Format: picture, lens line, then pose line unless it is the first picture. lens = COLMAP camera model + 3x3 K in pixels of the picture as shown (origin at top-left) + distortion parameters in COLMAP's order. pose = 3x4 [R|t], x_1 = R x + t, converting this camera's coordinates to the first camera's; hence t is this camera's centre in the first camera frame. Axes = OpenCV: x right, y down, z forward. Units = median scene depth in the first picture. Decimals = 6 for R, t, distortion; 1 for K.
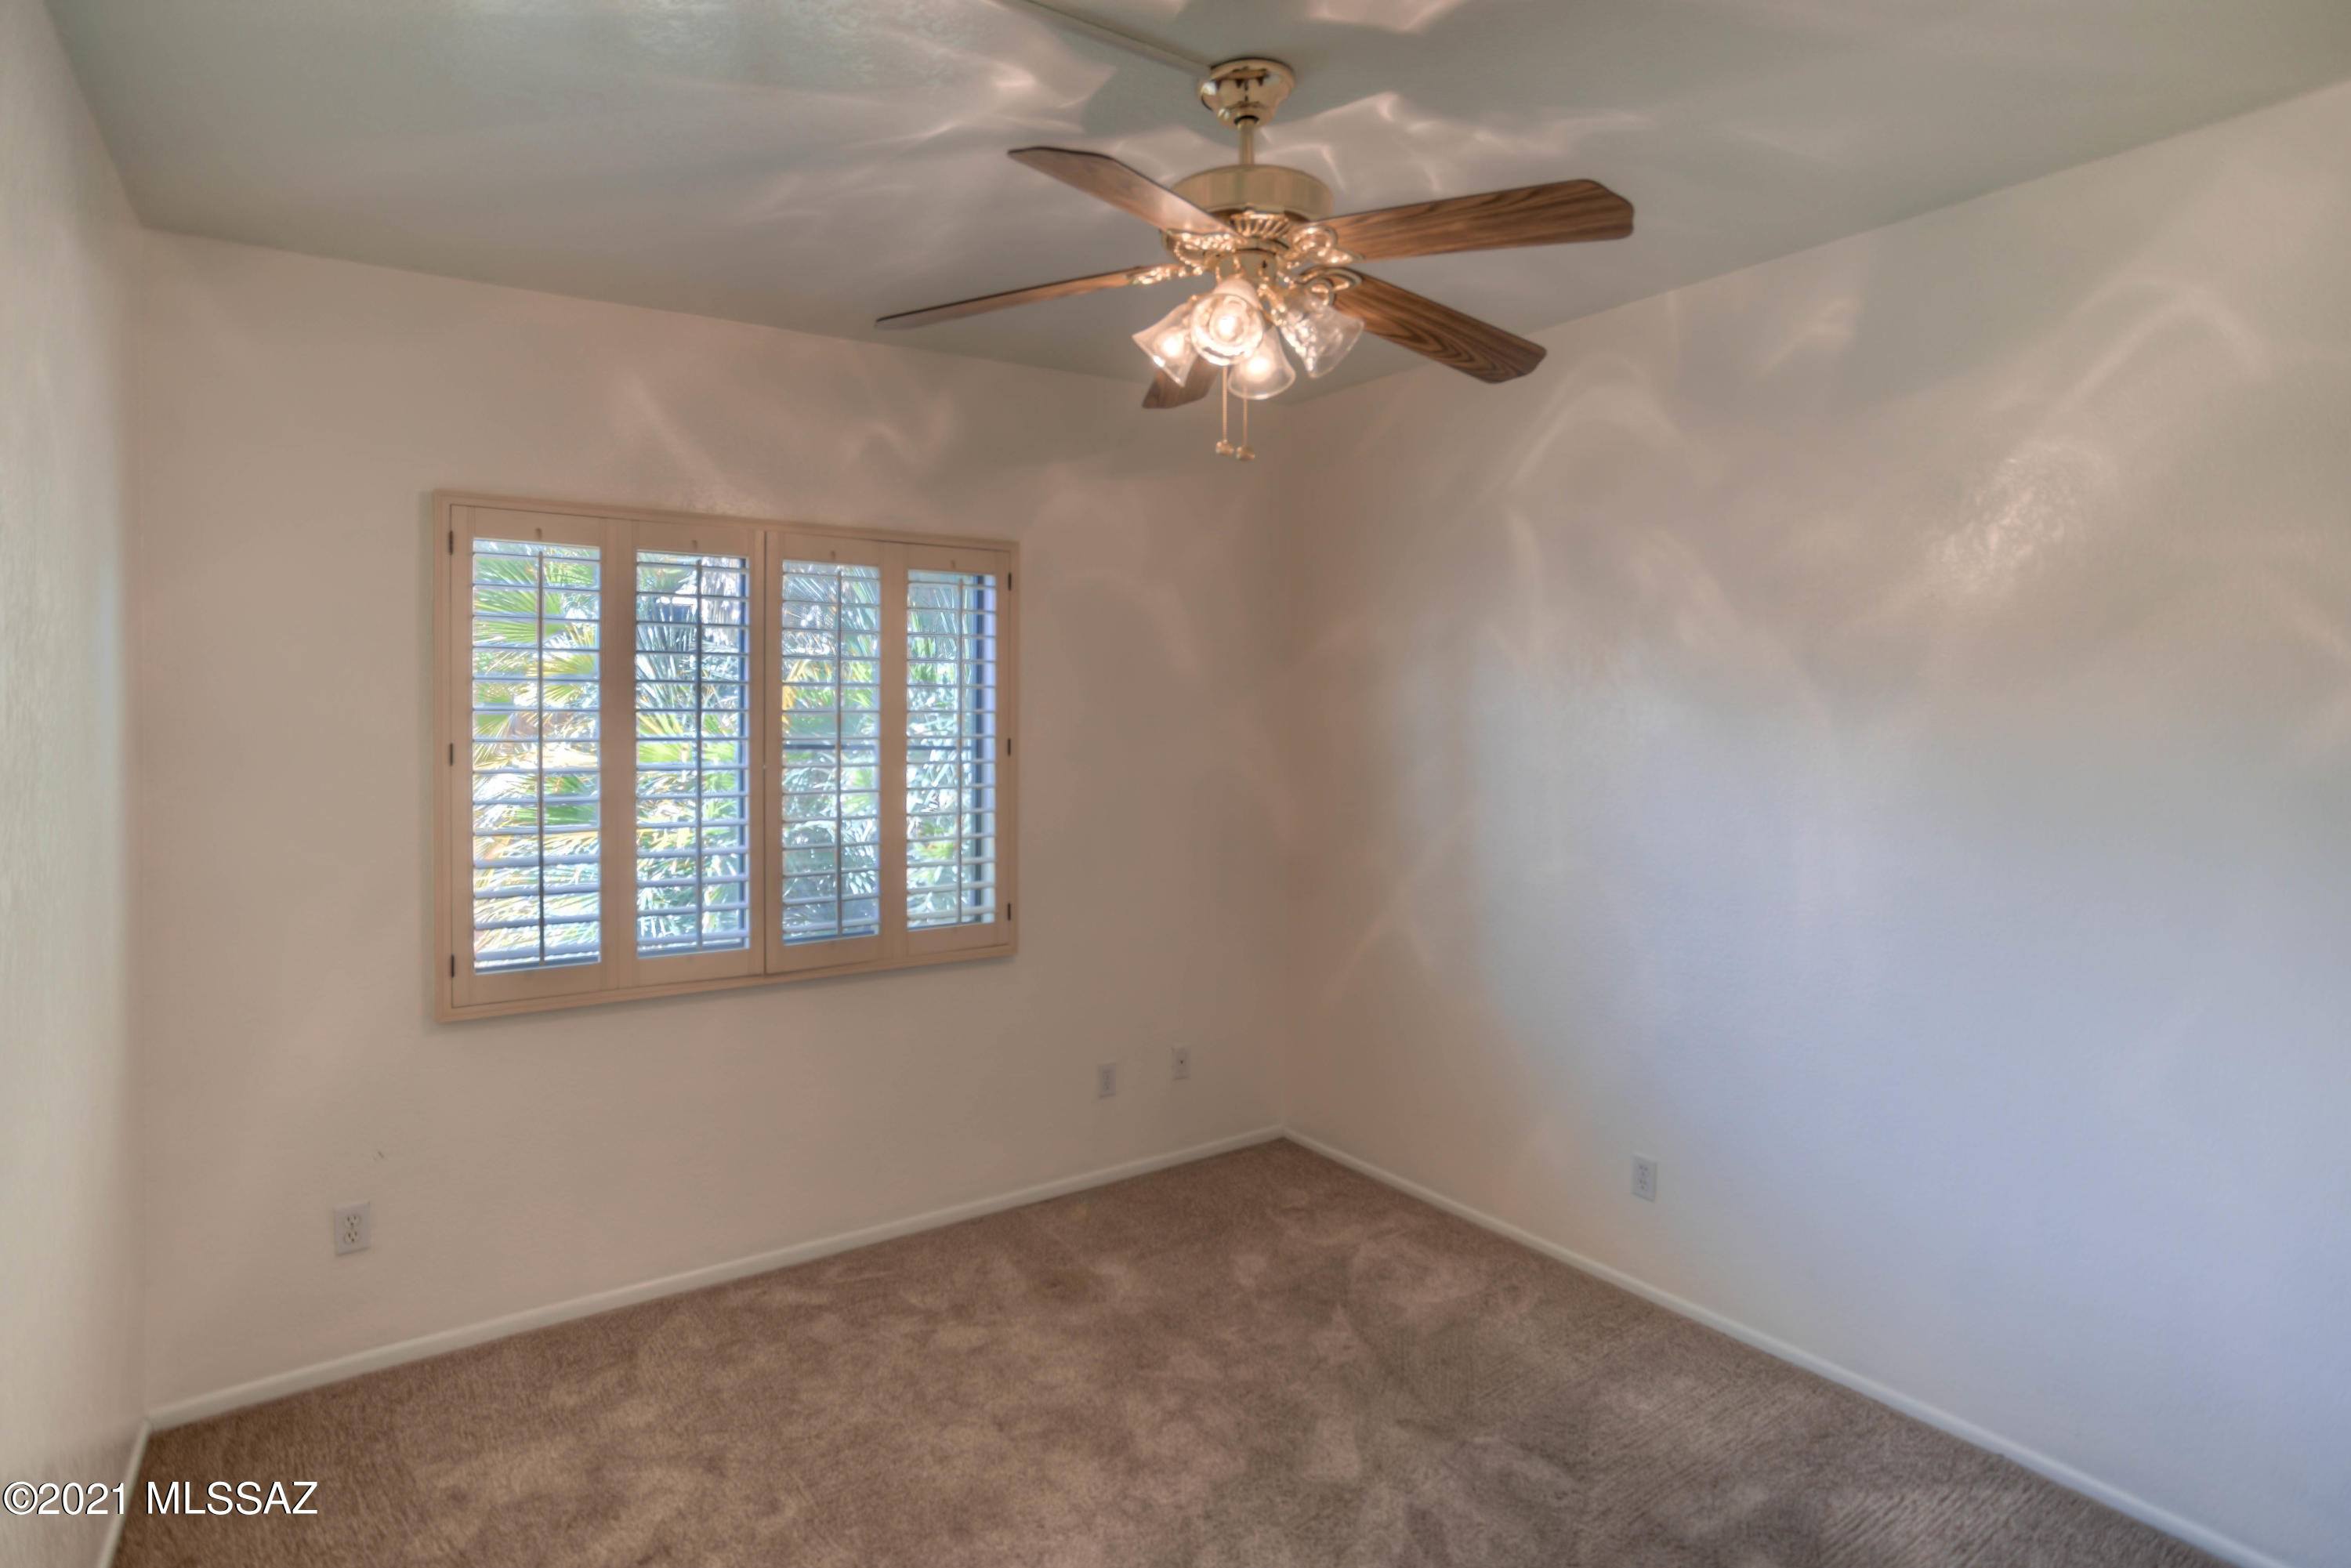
lens RADIAL K [[1168.9, 0, 1147.5], [0, 1168.9, 719.2], [0, 0, 1]] dist [-0.051837, 0.025928]
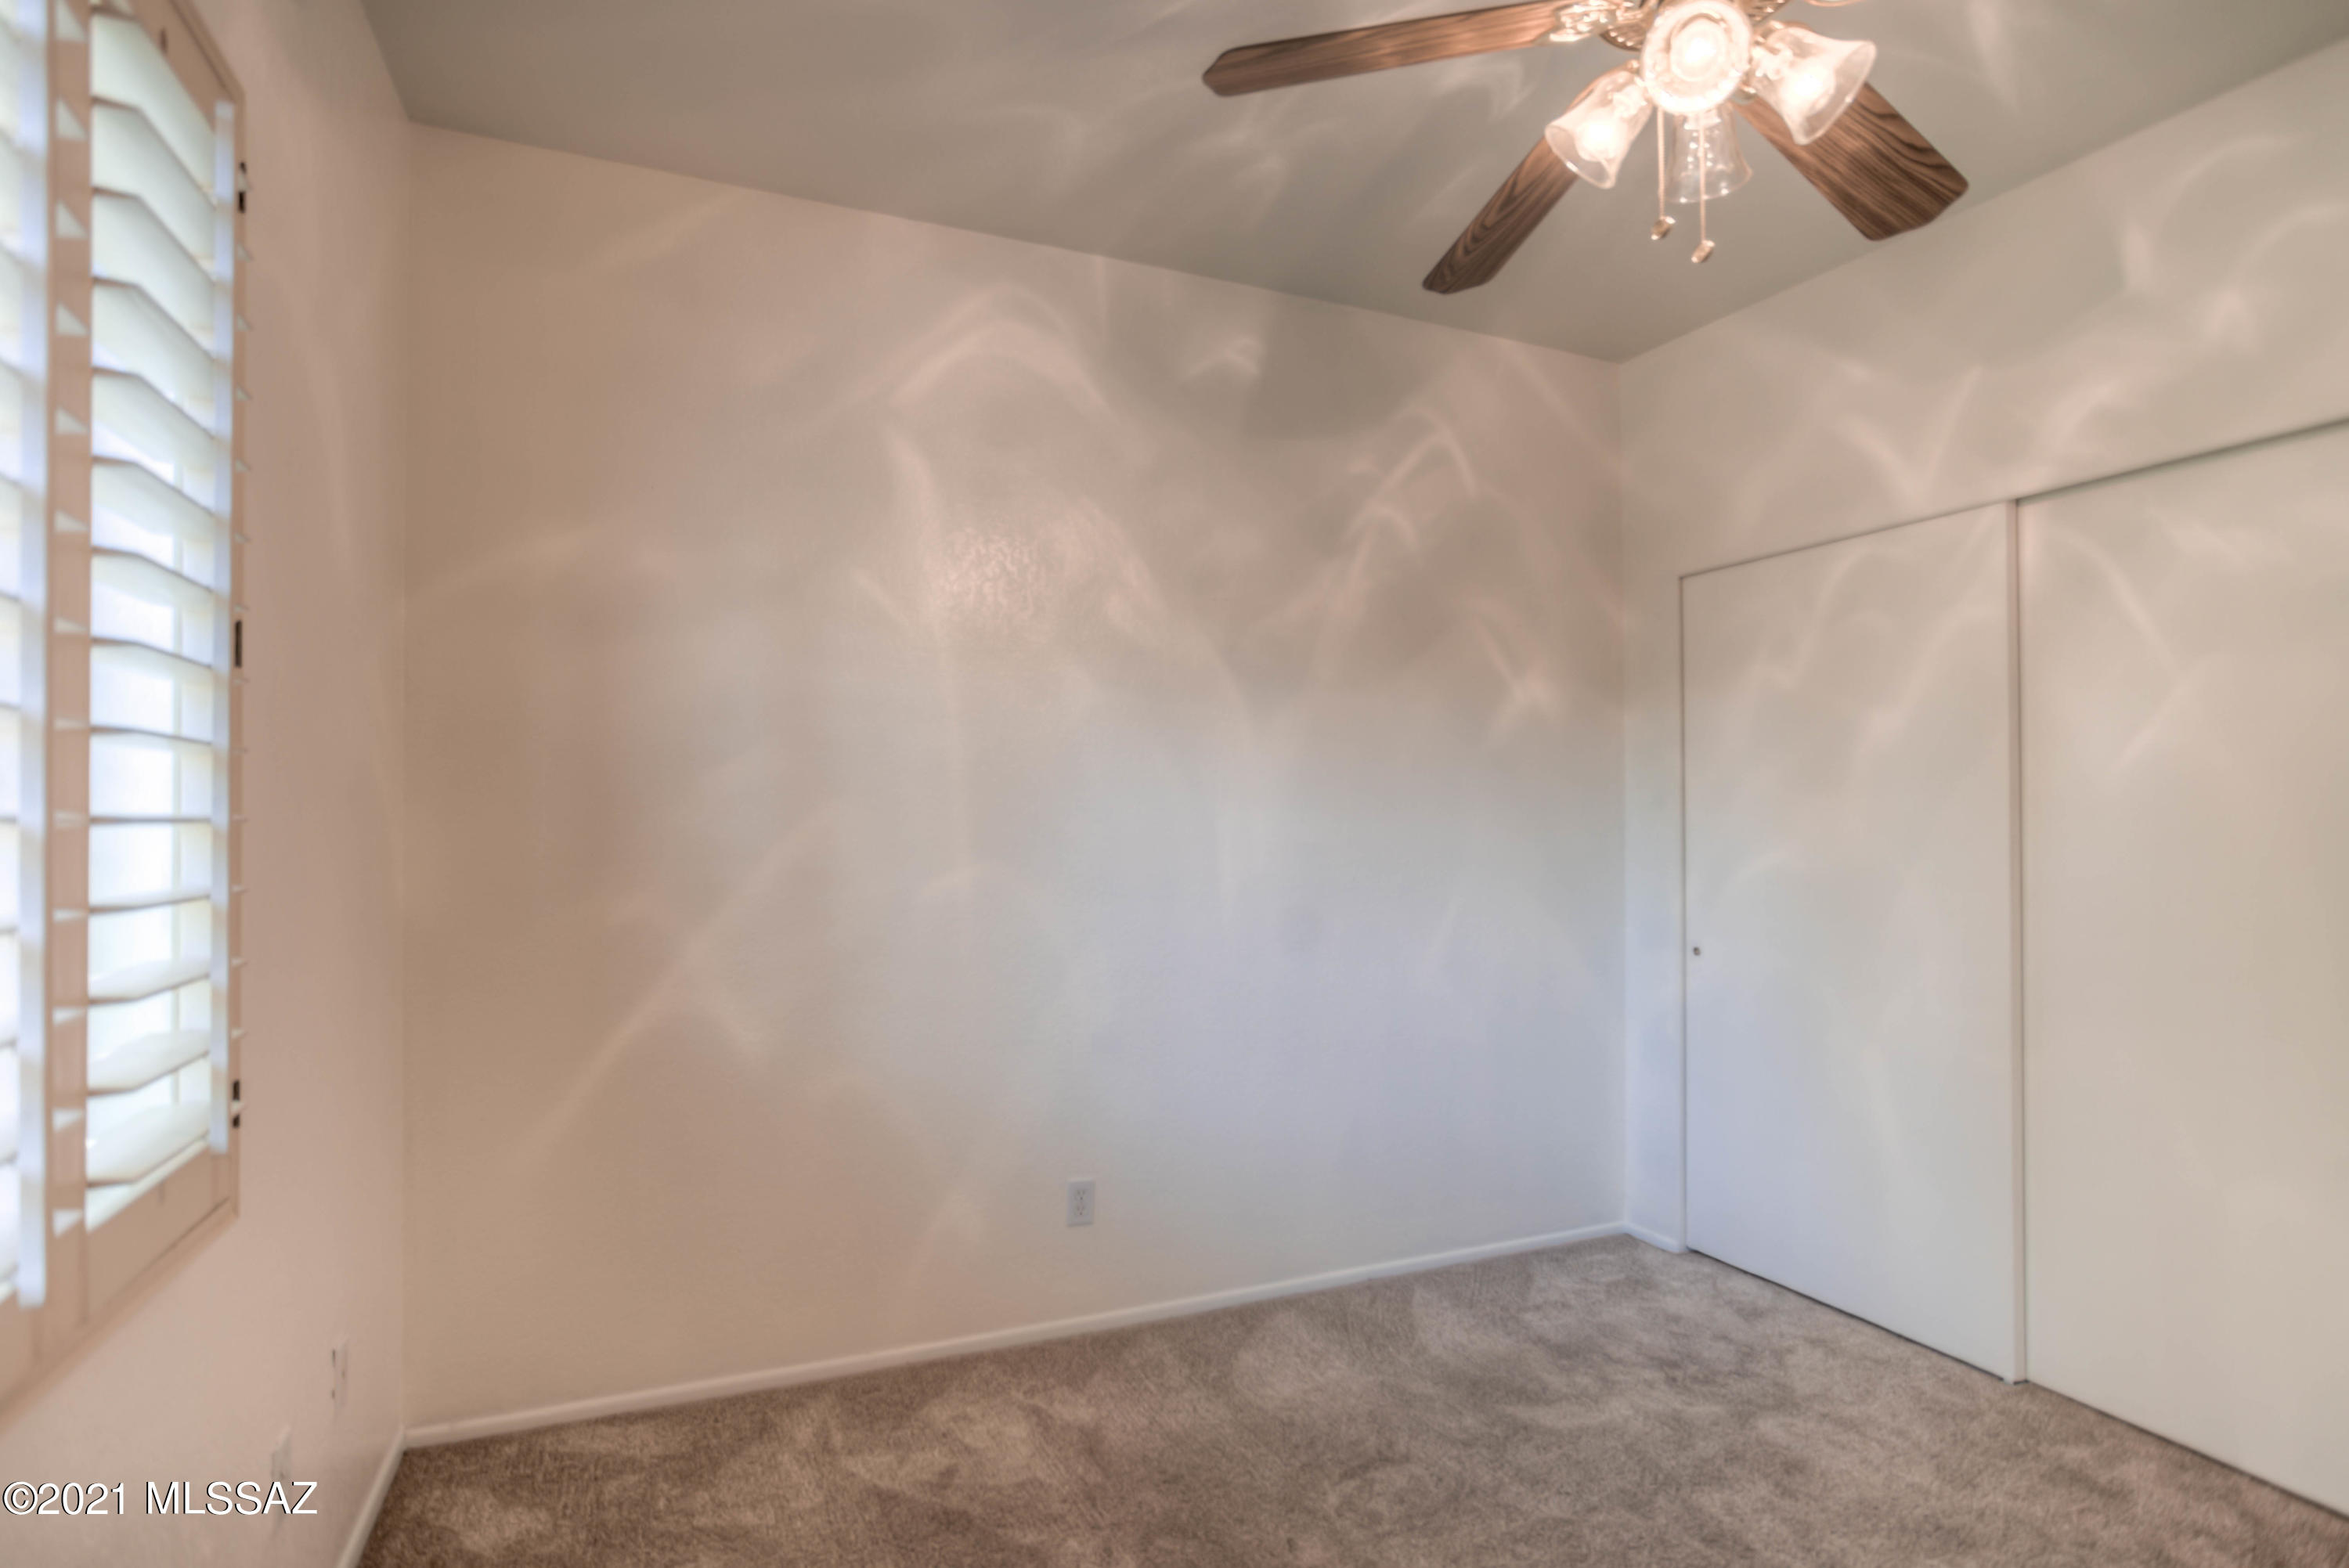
lens RADIAL K [[1167.8, 0, 1167.6], [0, 1167.8, 794.5], [0, 0, 1]] dist [-0.051837, 0.025928]
pose [[0.209149, 0.009356, 0.977839, -0.485183], [0.002822, 0.999944, -0.010171, 0.087710], [-0.977880, 0.004887, 0.209111, 0.777882]]
